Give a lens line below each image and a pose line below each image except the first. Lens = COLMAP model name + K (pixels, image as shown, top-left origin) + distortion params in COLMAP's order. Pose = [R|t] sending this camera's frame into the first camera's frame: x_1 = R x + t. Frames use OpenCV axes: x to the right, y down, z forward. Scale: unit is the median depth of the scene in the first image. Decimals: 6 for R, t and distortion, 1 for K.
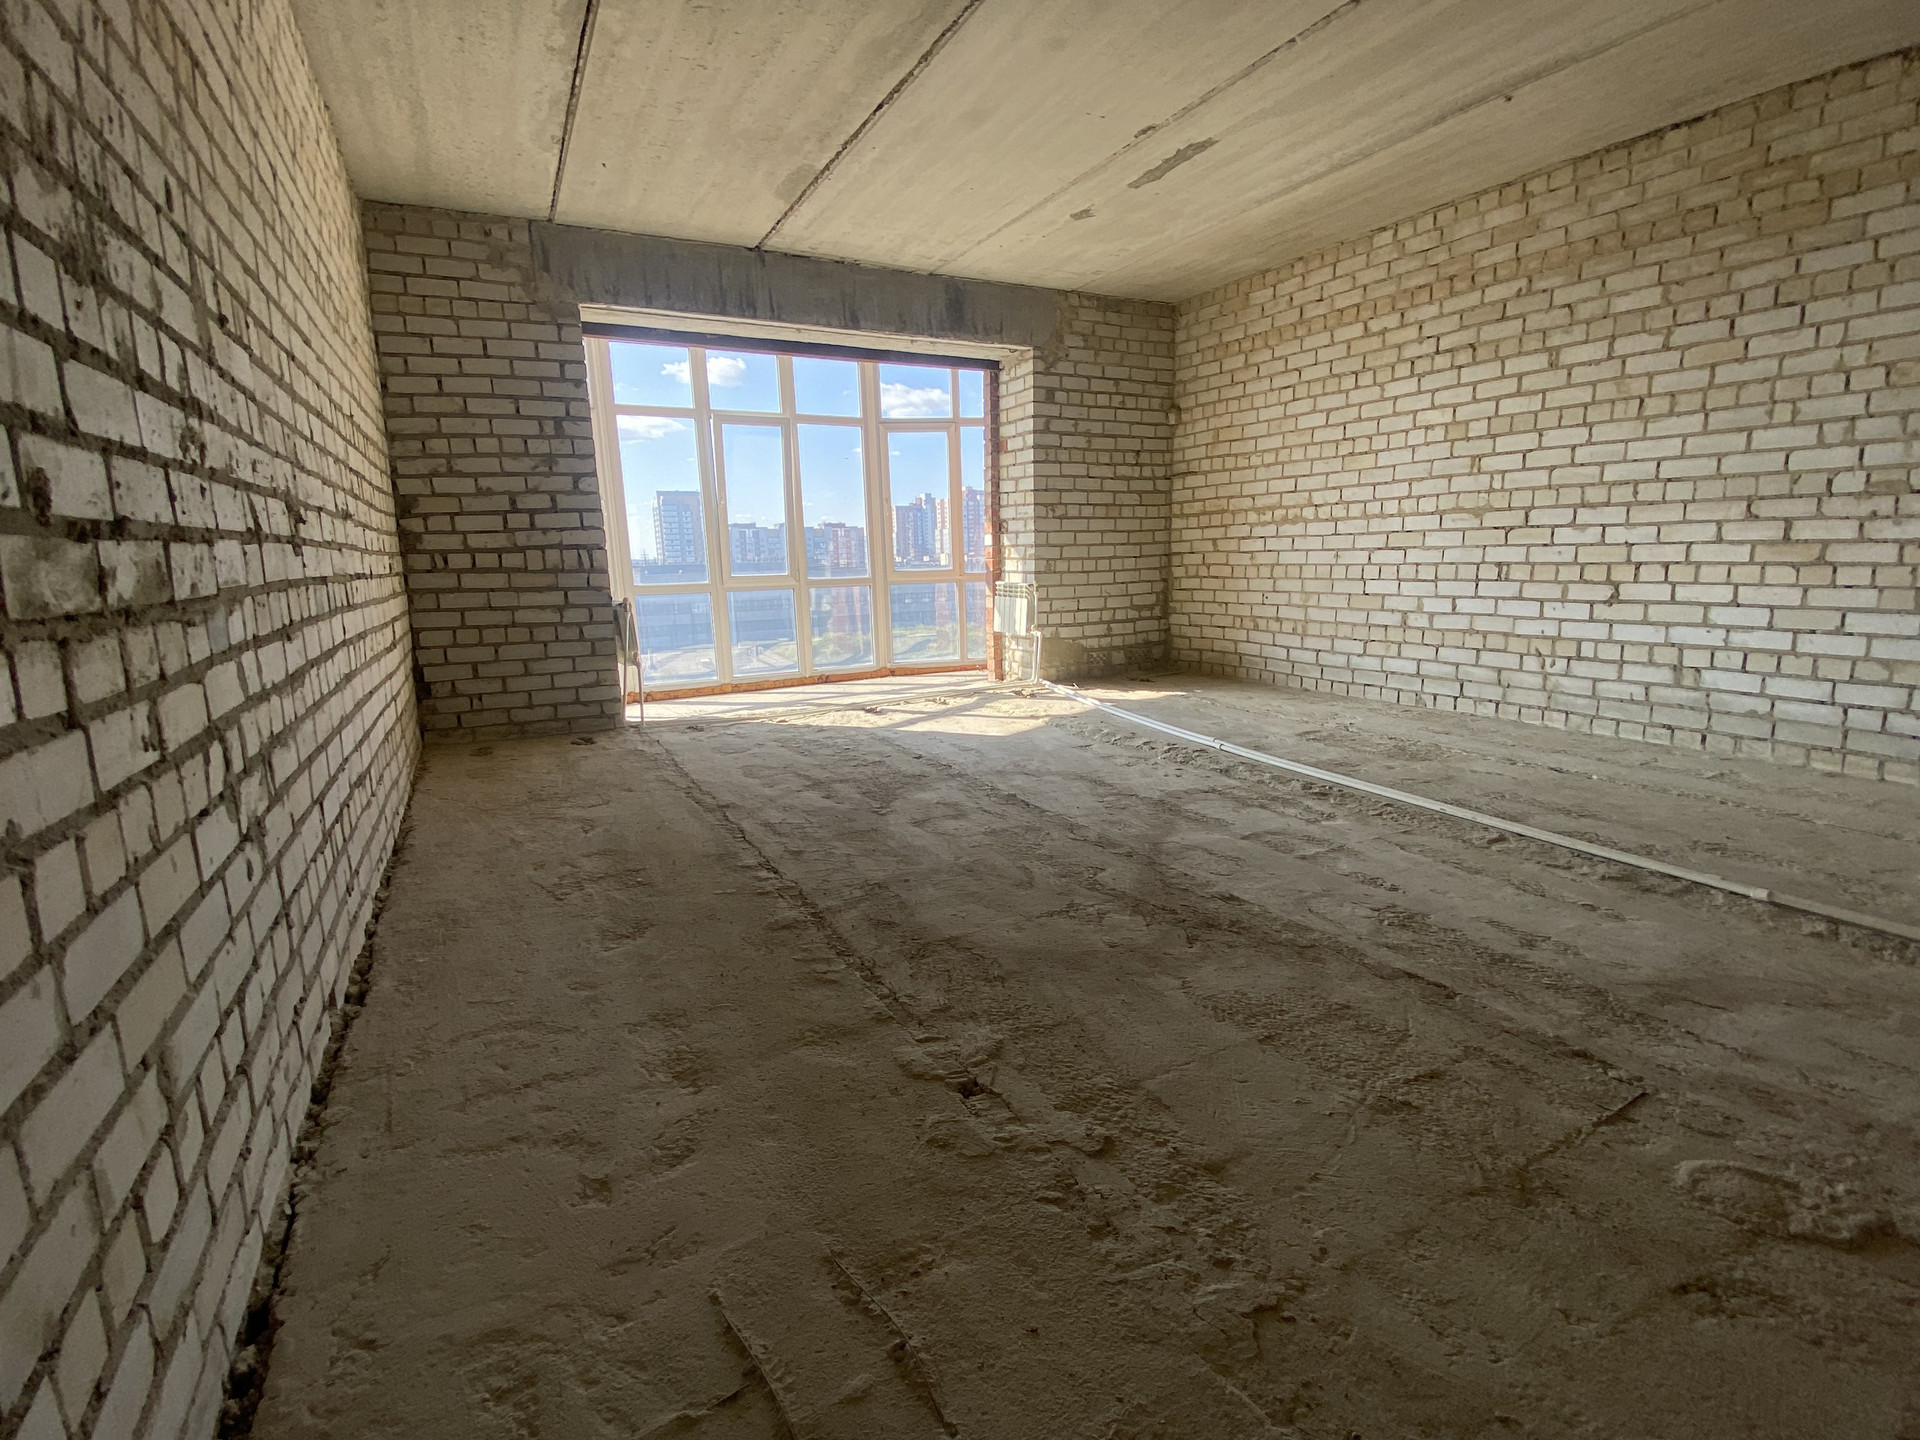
lens RADIAL K [[907.8, 0, 969.2], [0, 907.8, 722.0], [0, 0, 1]] dist [0.069726, -0.078888]
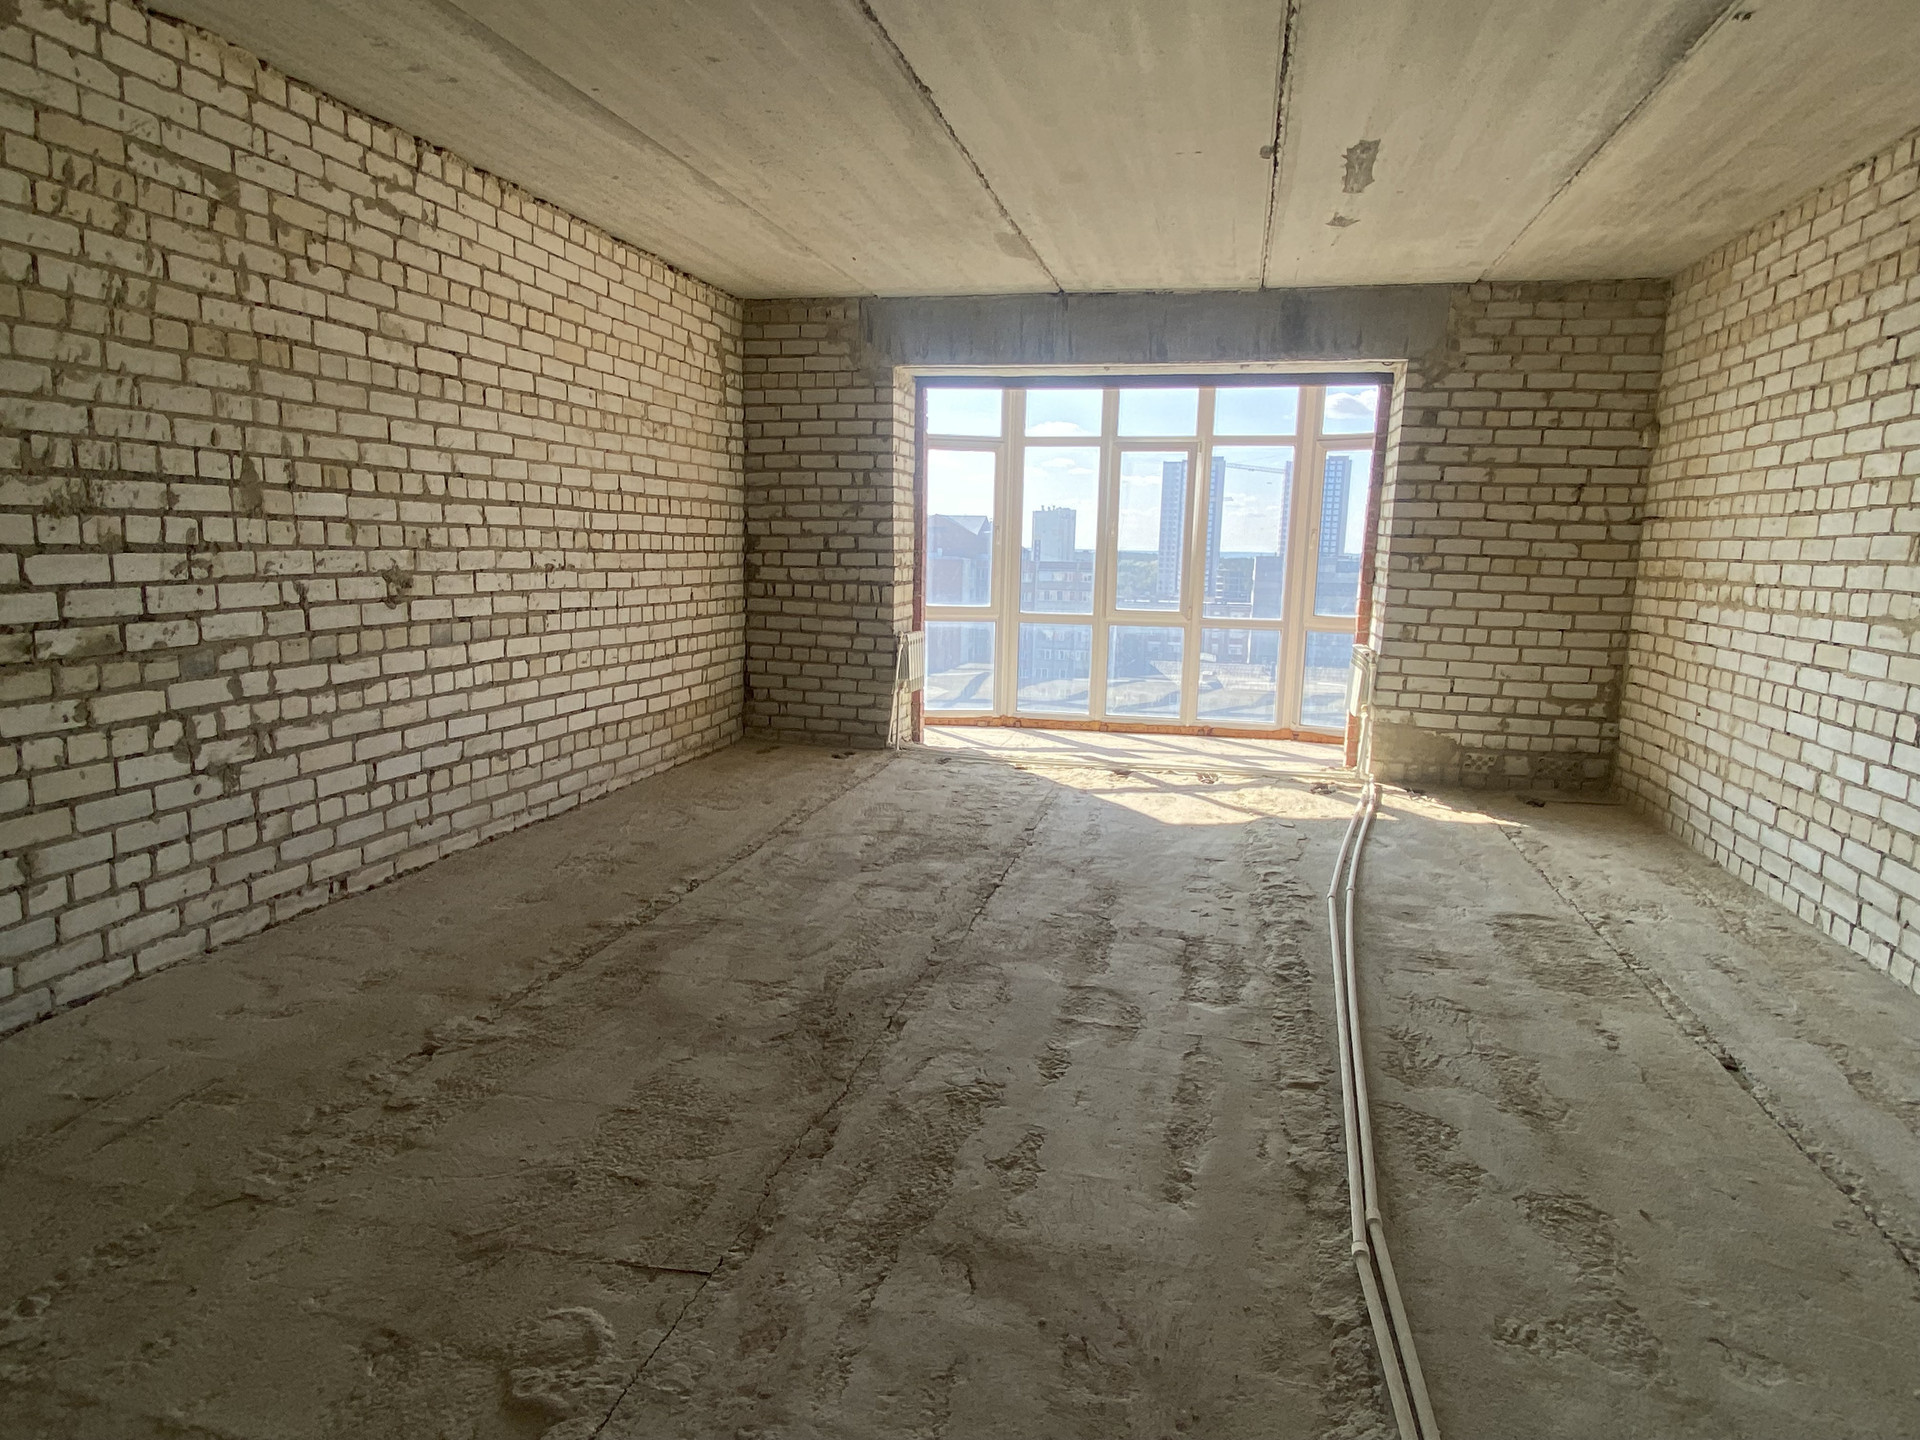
lens RADIAL K [[1087.1, 0, 978.7], [0, 1087.1, 728.9], [0, 0, 1]] dist [0.070599, -0.081287]
pose [[0.760667, 0.151468, -0.631224, 0.550301], [-0.161795, 0.985947, 0.041613, -0.094479], [0.628656, 0.070475, 0.774484, 0.071974]]
